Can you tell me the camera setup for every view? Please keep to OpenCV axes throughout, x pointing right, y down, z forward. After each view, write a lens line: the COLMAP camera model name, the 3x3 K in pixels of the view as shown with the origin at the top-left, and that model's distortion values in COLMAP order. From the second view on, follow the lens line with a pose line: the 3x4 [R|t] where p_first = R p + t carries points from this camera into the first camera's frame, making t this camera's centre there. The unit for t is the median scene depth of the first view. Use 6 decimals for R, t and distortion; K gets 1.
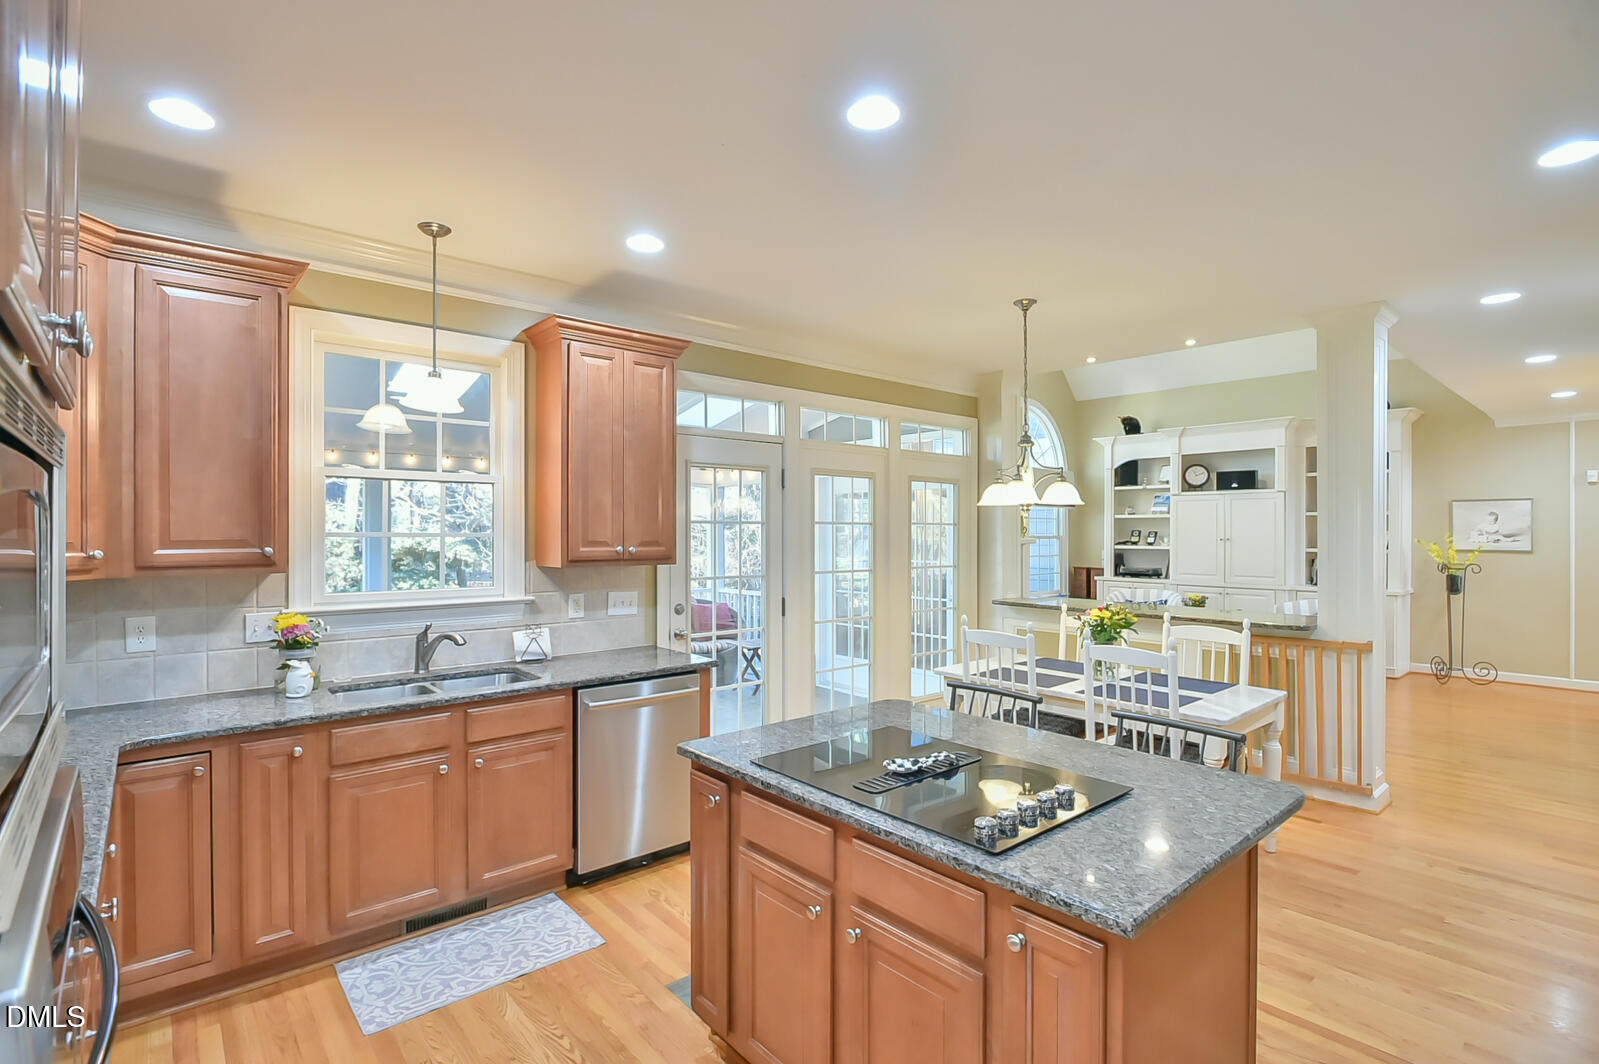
lens RADIAL K [[754.8, 0, 795.1], [0, 754.8, 530.7], [0, 0, 1]] dist [-0.005905, -0.000429]
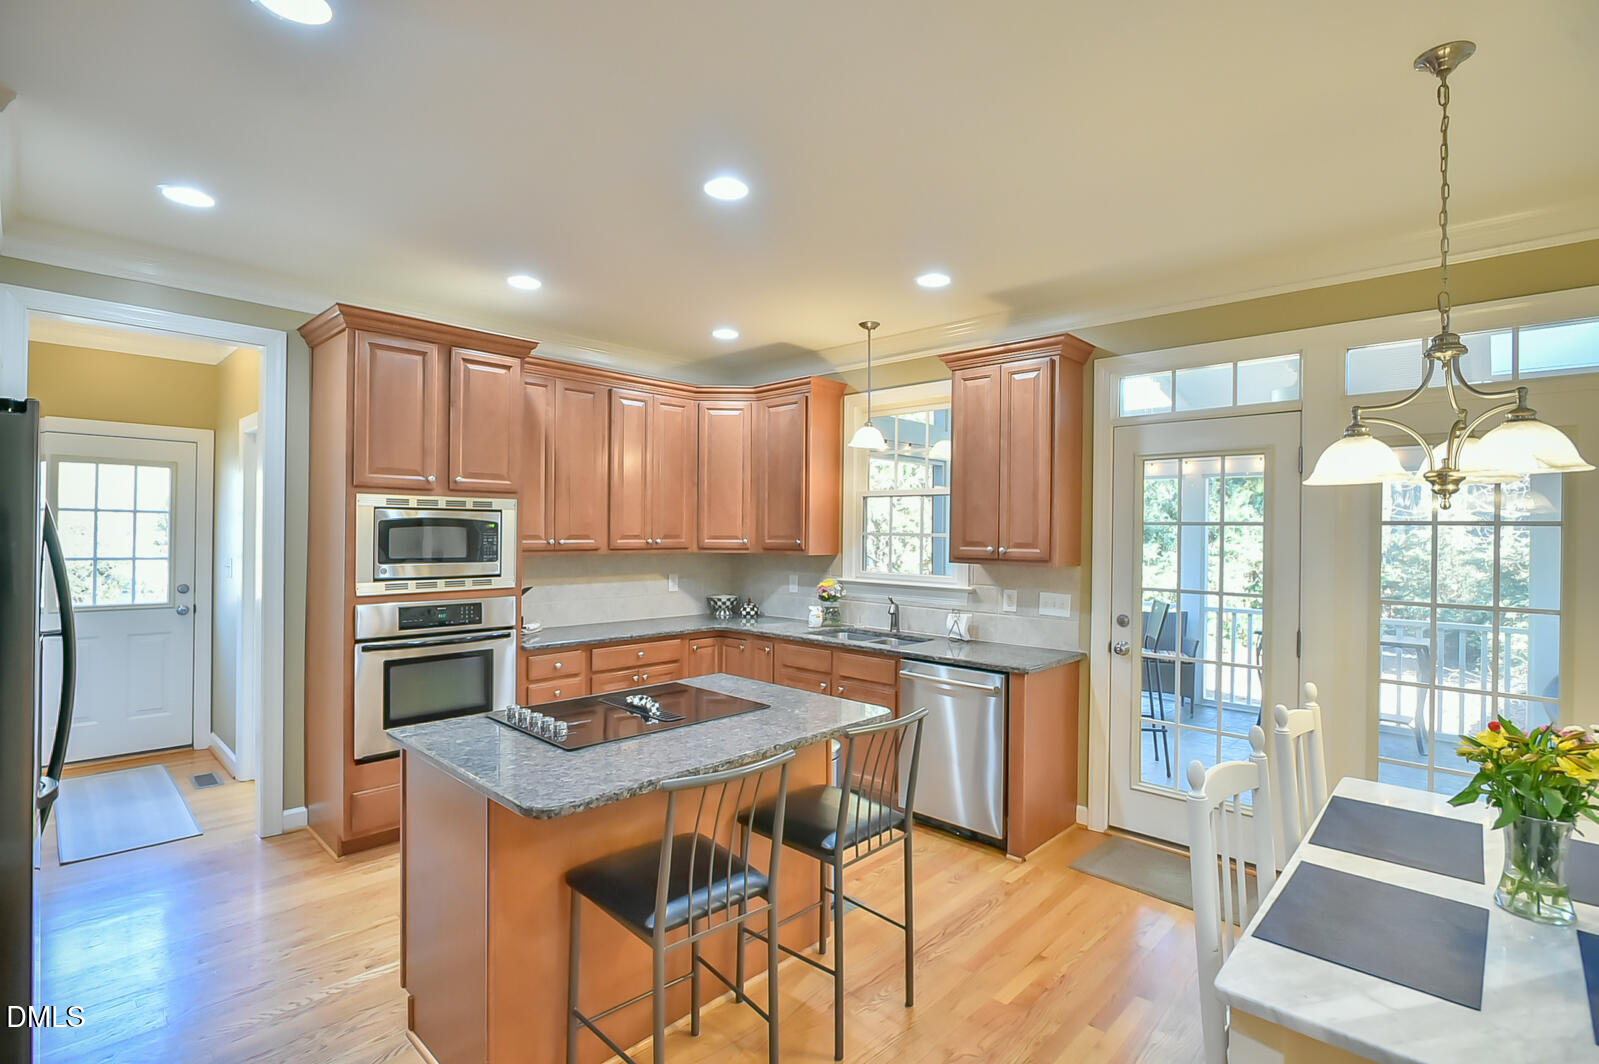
lens RADIAL K [[754.8, 0, 805.4], [0, 754.8, 530.4], [0, 0, 1]] dist [-0.005905, -0.000429]
pose [[0.093880, -0.000666, -0.995583, 0.848303], [-0.005701, 0.999983, -0.001206, -0.000551], [0.995567, 0.005789, 0.093875, 0.642766]]
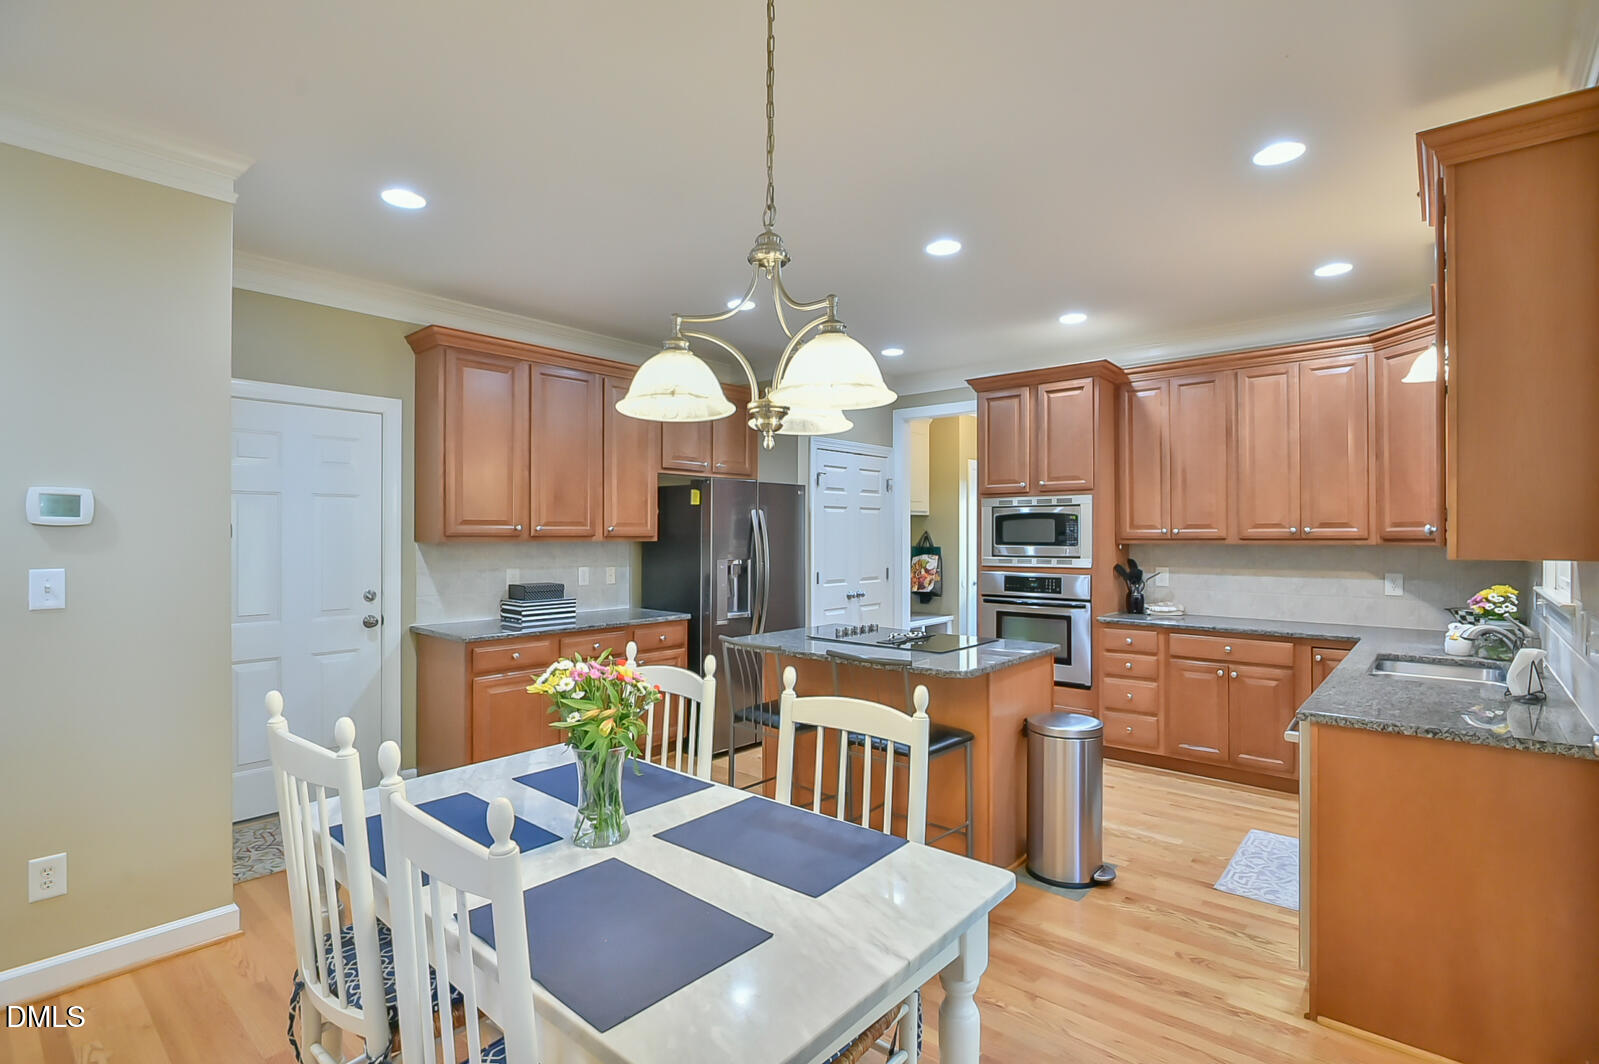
lens RADIAL K [[754.8, 0, 793.8], [0, 754.8, 532.0], [0, 0, 1]] dist [-0.005905, -0.000429]
pose [[-0.990211, -0.000045, -0.139579, 0.464544], [0.000655, 0.999987, -0.004972, 0.023534], [0.139578, -0.005015, -0.990198, 1.460808]]
